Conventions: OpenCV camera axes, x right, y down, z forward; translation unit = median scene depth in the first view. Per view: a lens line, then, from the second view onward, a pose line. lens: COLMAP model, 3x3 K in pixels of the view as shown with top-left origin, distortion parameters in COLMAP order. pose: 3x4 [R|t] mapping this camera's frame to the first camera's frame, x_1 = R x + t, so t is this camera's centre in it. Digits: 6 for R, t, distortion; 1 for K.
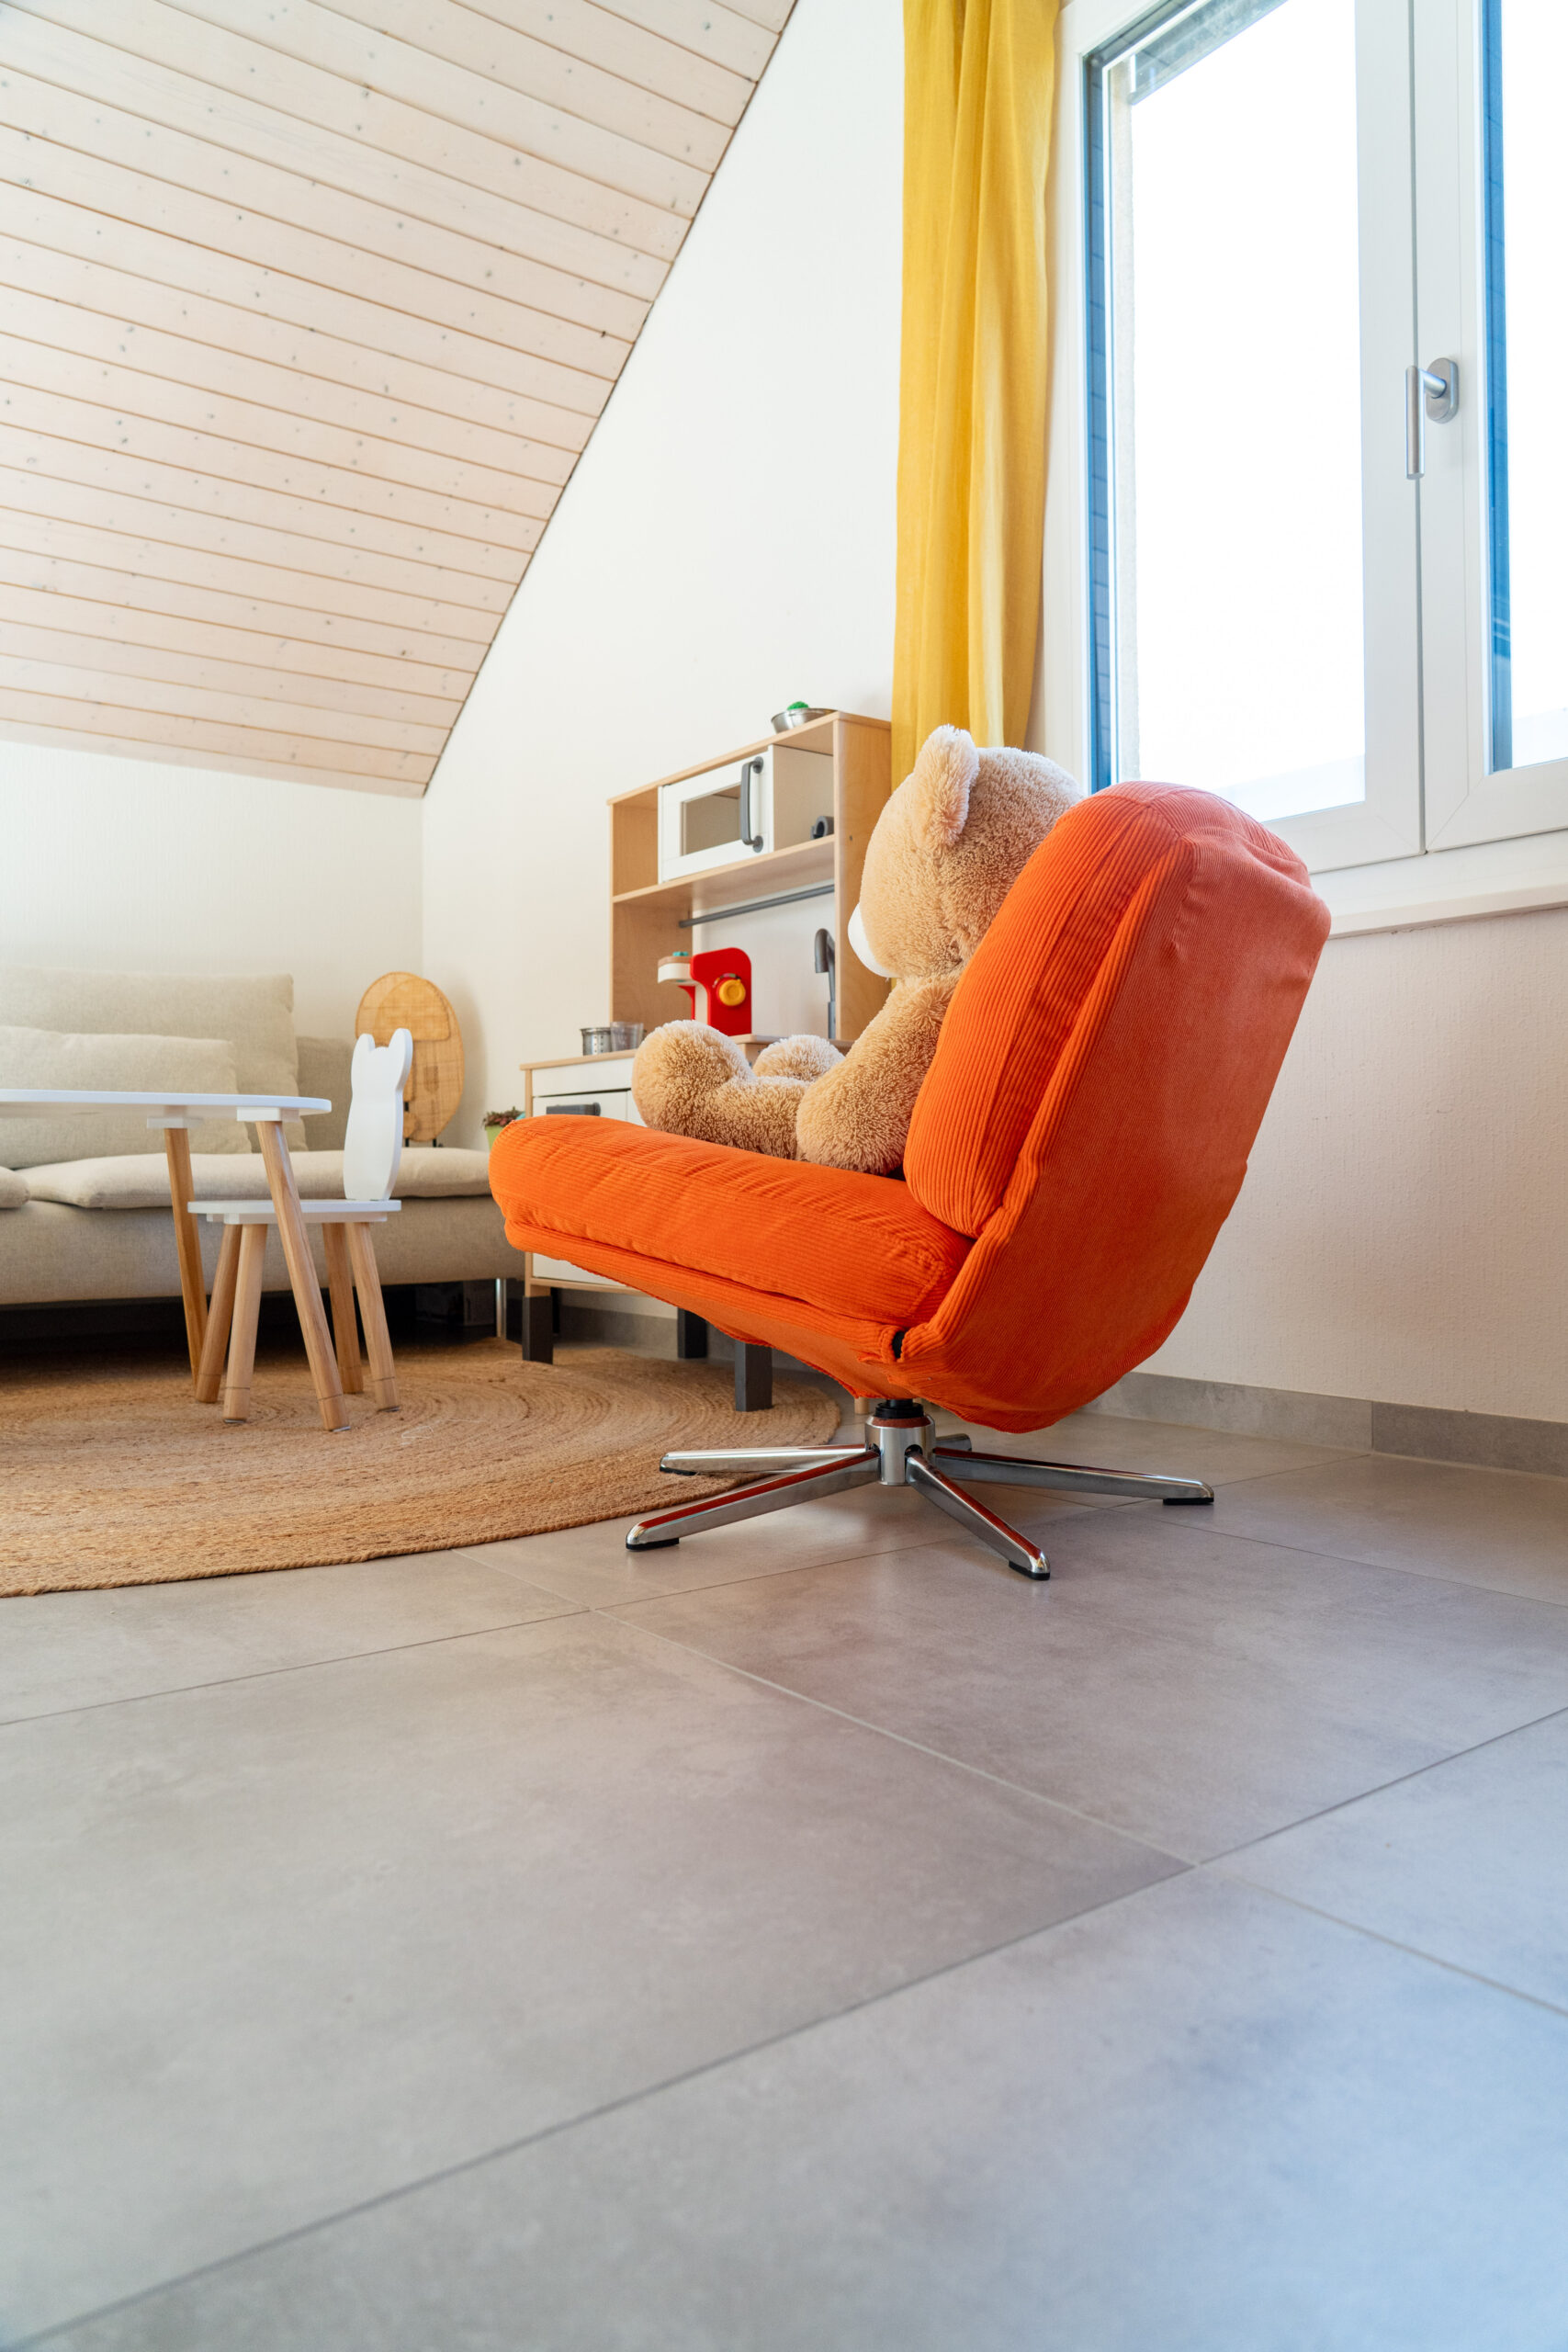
lens RADIAL K [[1640.9, 0, 784.1], [0, 1640.9, 1174.9], [0, 0, 1]] dist [-0.024016, 0.009635]
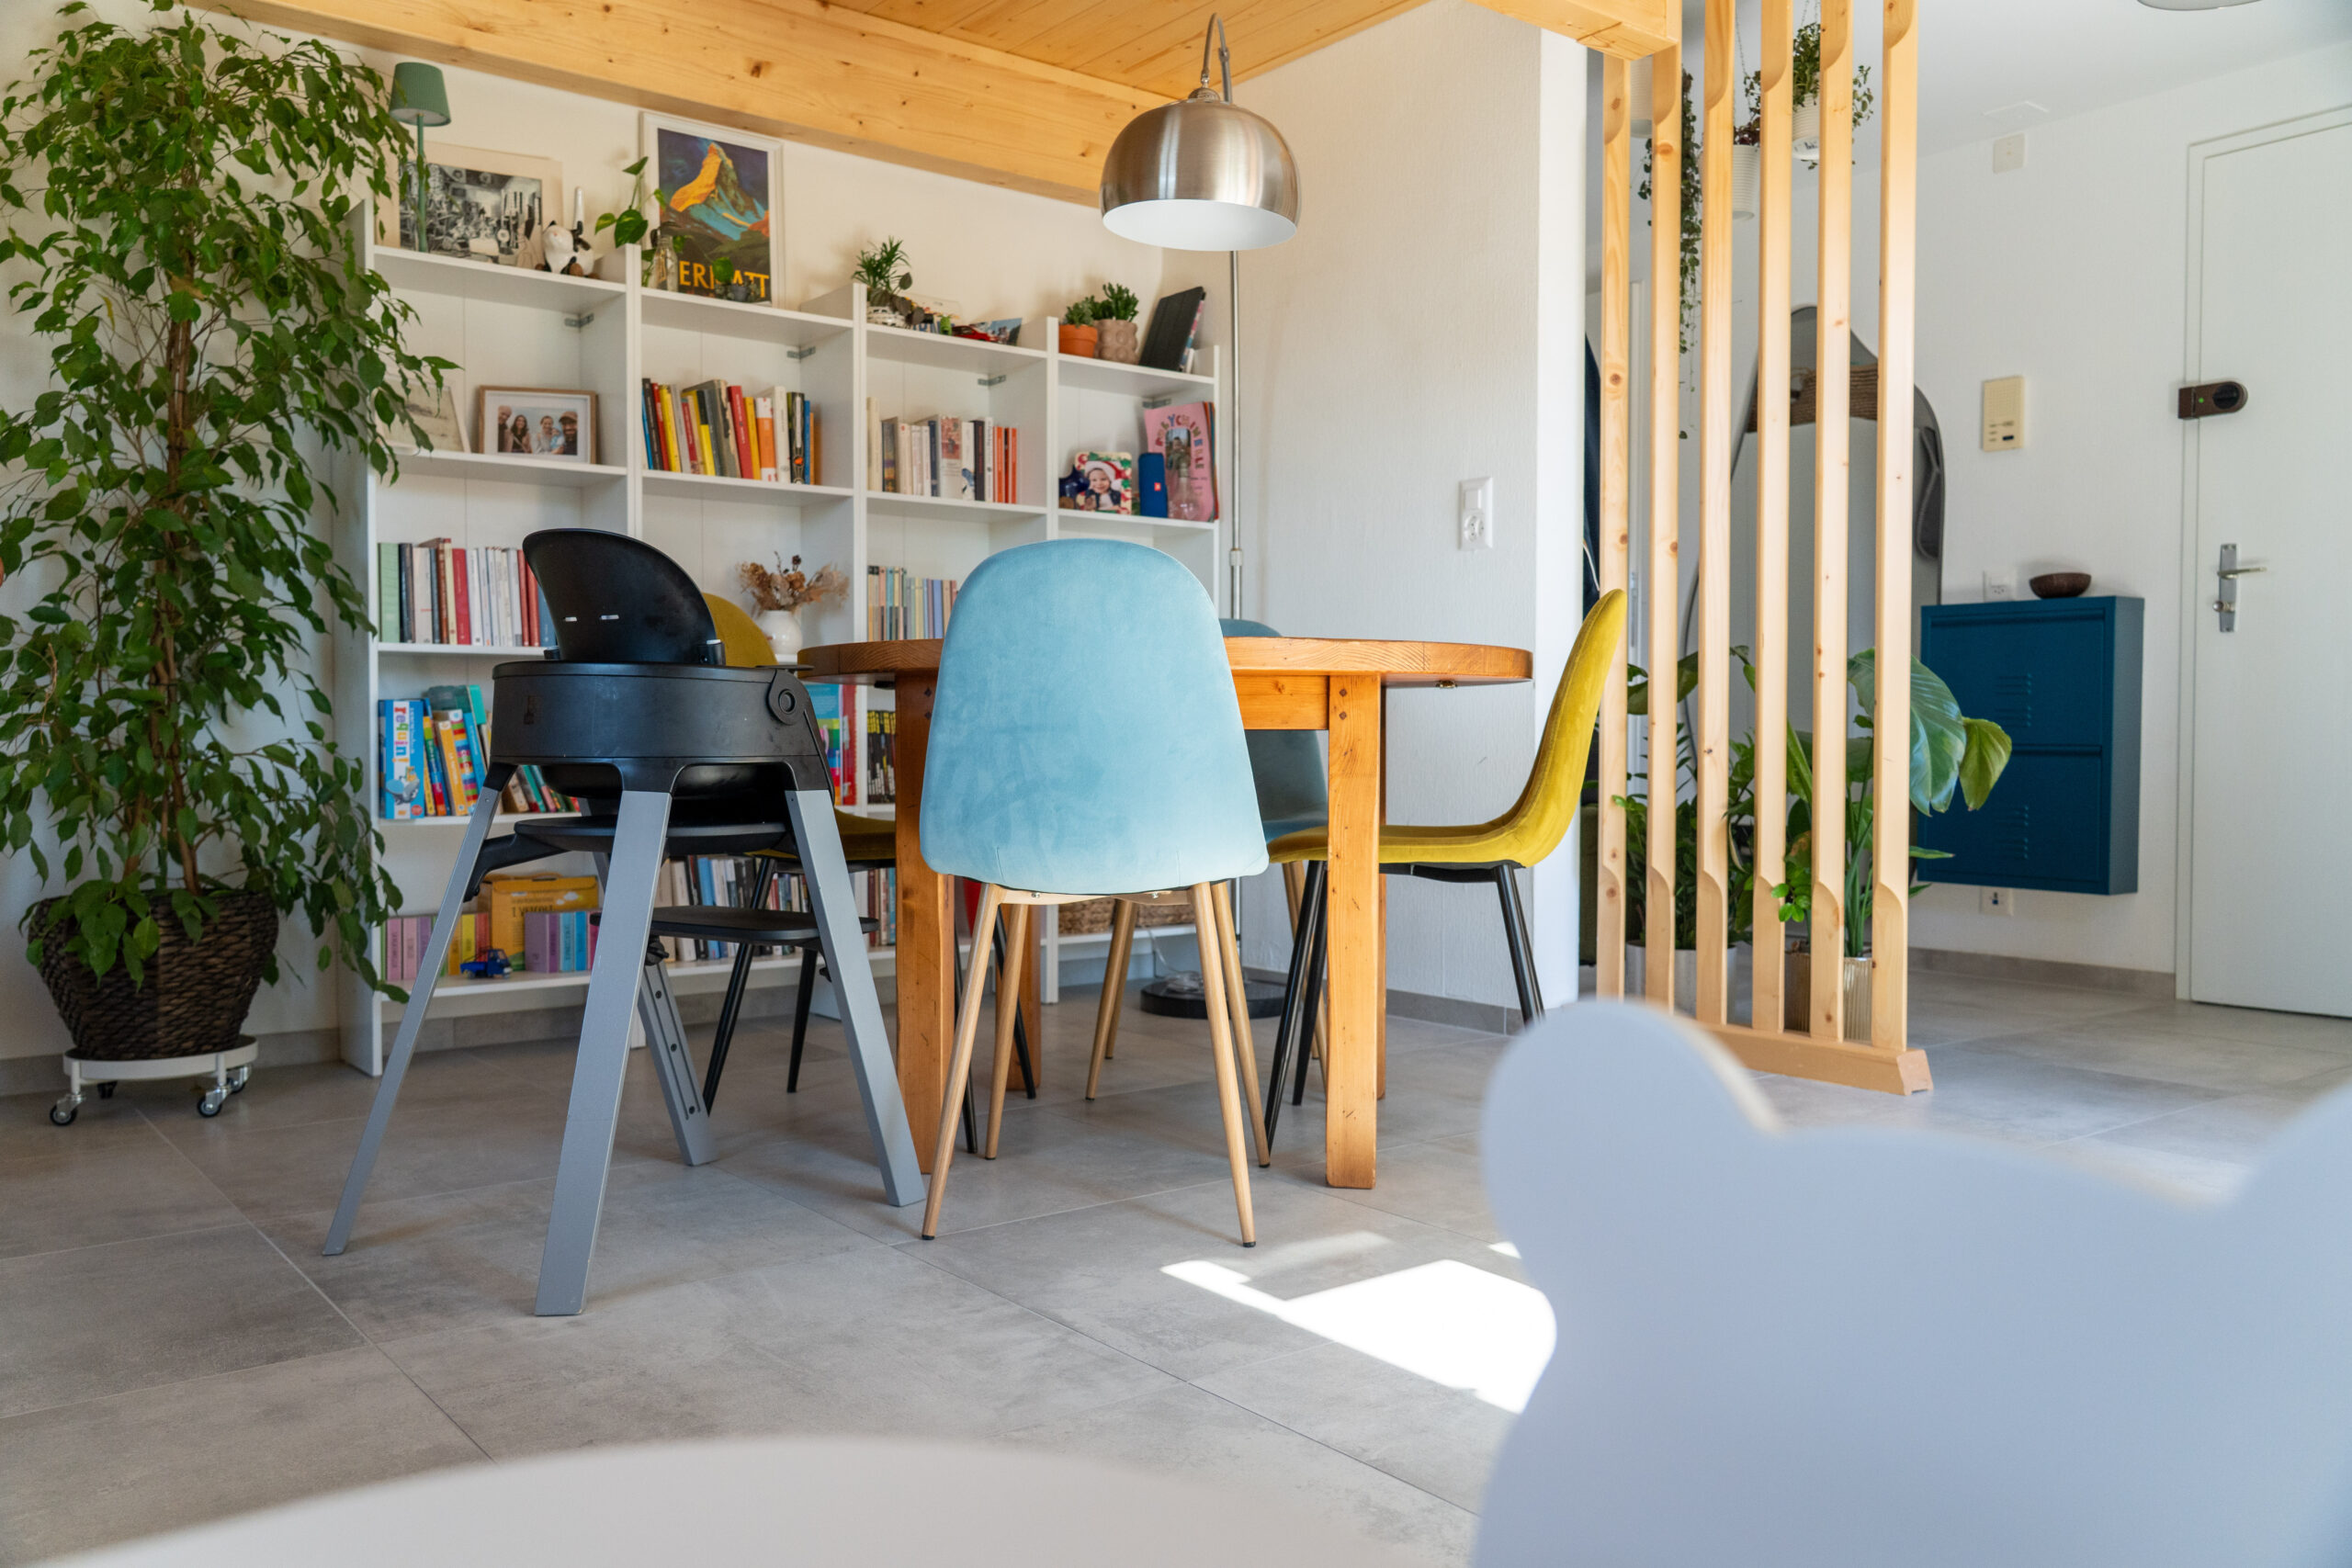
lens RADIAL K [[1824.2, 0, 1181.0], [0, 1824.2, 778.8], [0, 0, 1]] dist [0.003807, 0.013055]
pose [[-0.999930, -0.000280, -0.011831, -0.112803], [-0.000583, 0.999673, 0.025569, -0.260470], [0.011820, 0.025574, -0.999603, 2.740140]]
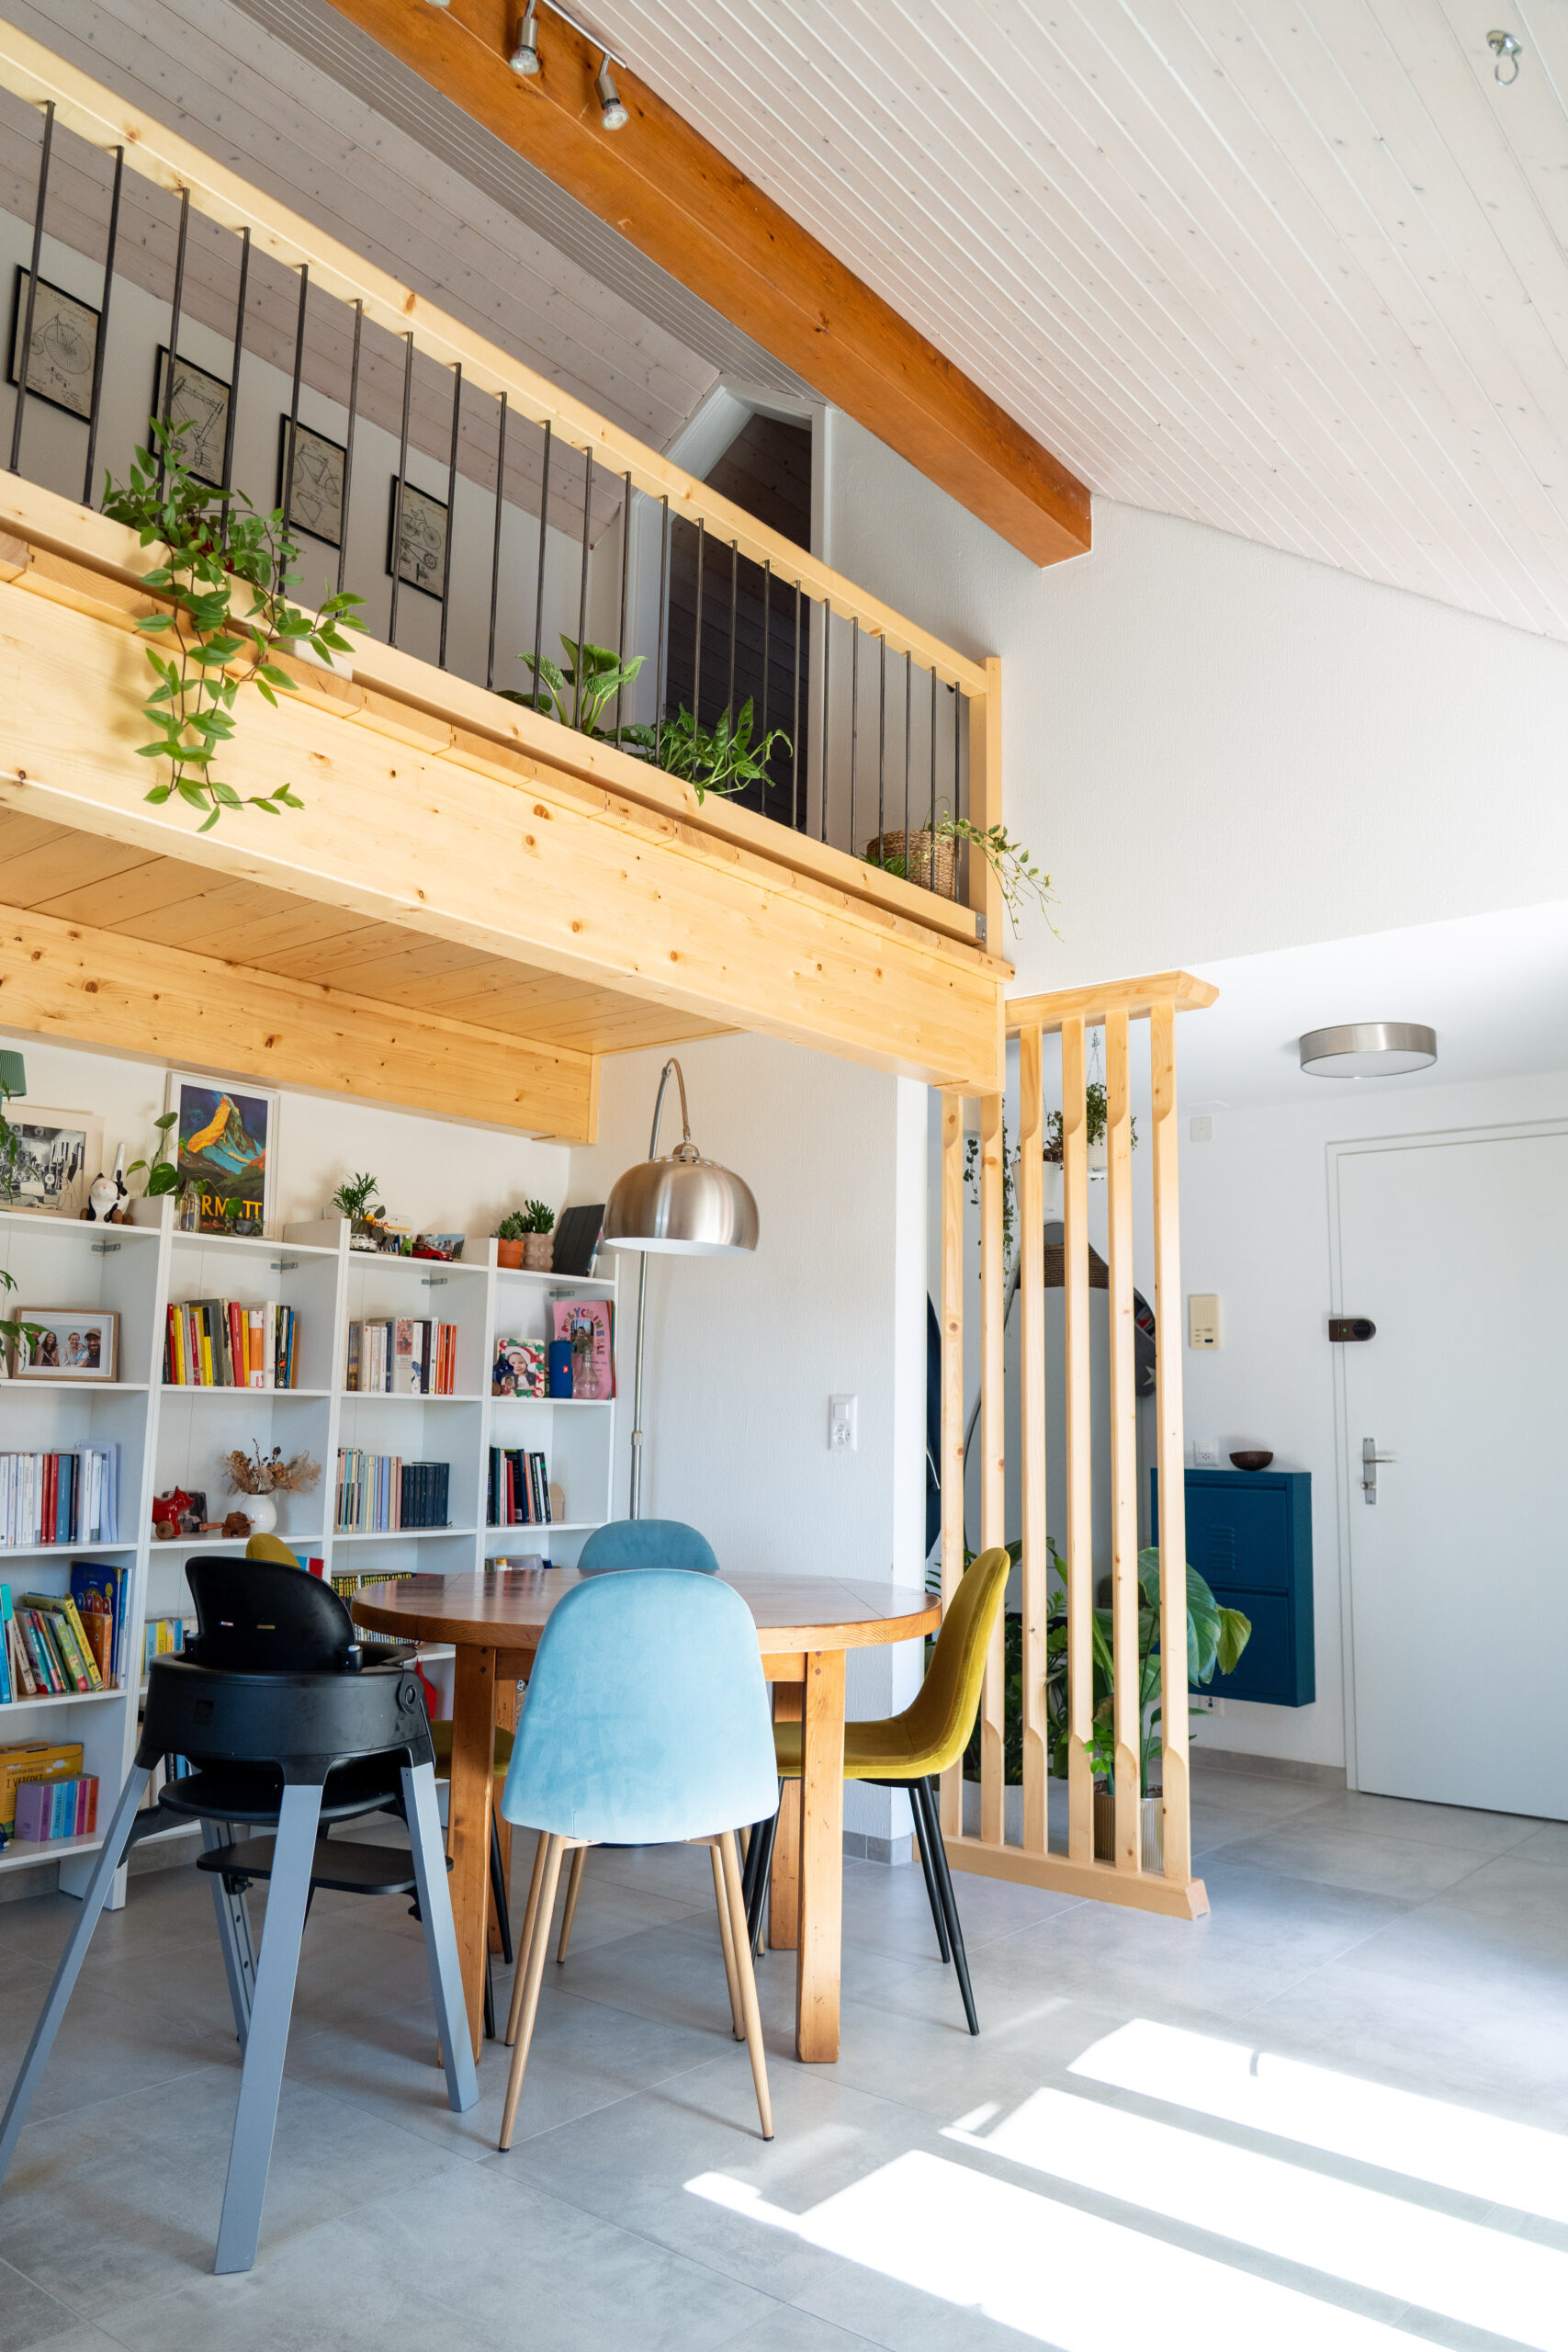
lens RADIAL K [[1640.9, 0, 781.0], [0, 1640.9, 1180.2], [0, 0, 1]] dist [-0.024016, 0.009635]
pose [[-0.972634, -0.050416, -0.226806, 0.345971], [-0.017076, 0.989045, -0.146623, -0.669410], [0.231713, -0.138738, -0.962840, 3.084655]]
